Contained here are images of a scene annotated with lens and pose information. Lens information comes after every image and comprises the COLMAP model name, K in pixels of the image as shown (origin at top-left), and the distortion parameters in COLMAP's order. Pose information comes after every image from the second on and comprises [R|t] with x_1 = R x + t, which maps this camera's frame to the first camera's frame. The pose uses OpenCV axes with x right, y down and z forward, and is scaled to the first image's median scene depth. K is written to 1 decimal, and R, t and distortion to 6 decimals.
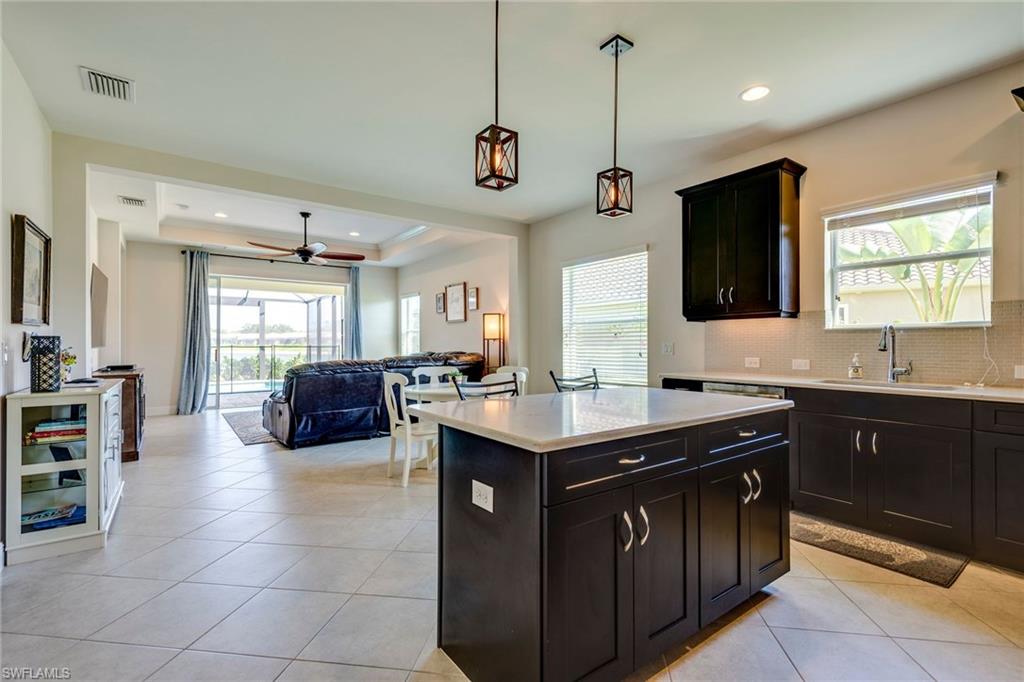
lens RADIAL K [[466.6, 0, 512.0], [0, 466.6, 341.0], [0, 0, 1]] dist [0.002476, 0.000438]
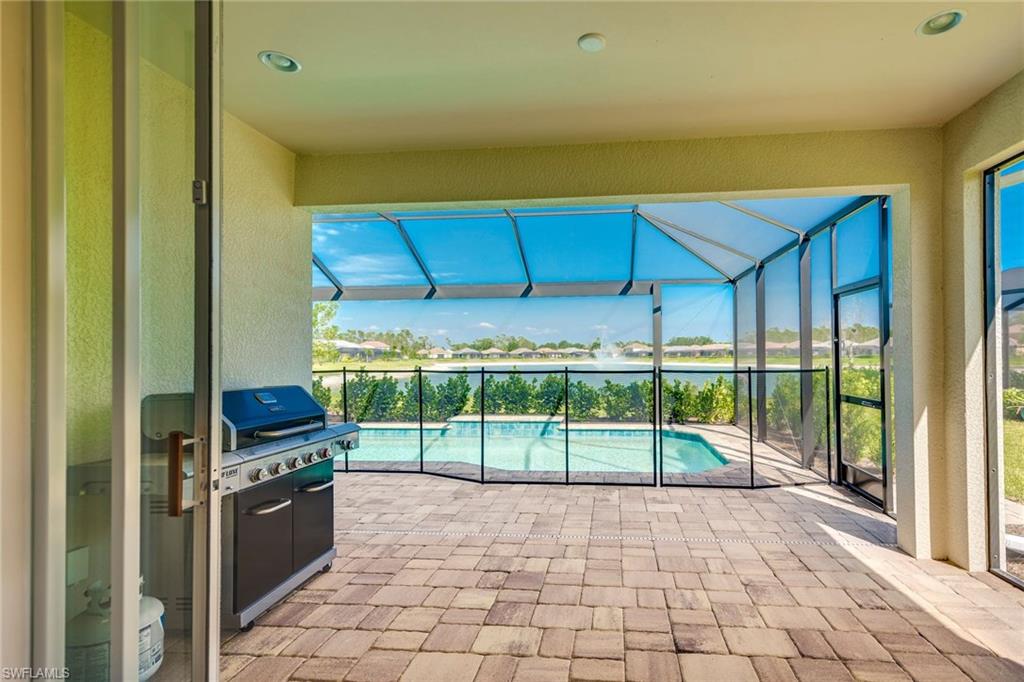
lens RADIAL K [[483.6, 0, 567.8], [0, 483.6, 352.0], [0, 0, 1]] dist [0.001980, 0.000174]
pose [[0.746750, -0.008986, -0.665044, -0.541937], [0.008032, 0.999958, -0.004493, -0.005025], [0.665057, -0.001987, 0.746790, 1.173013]]
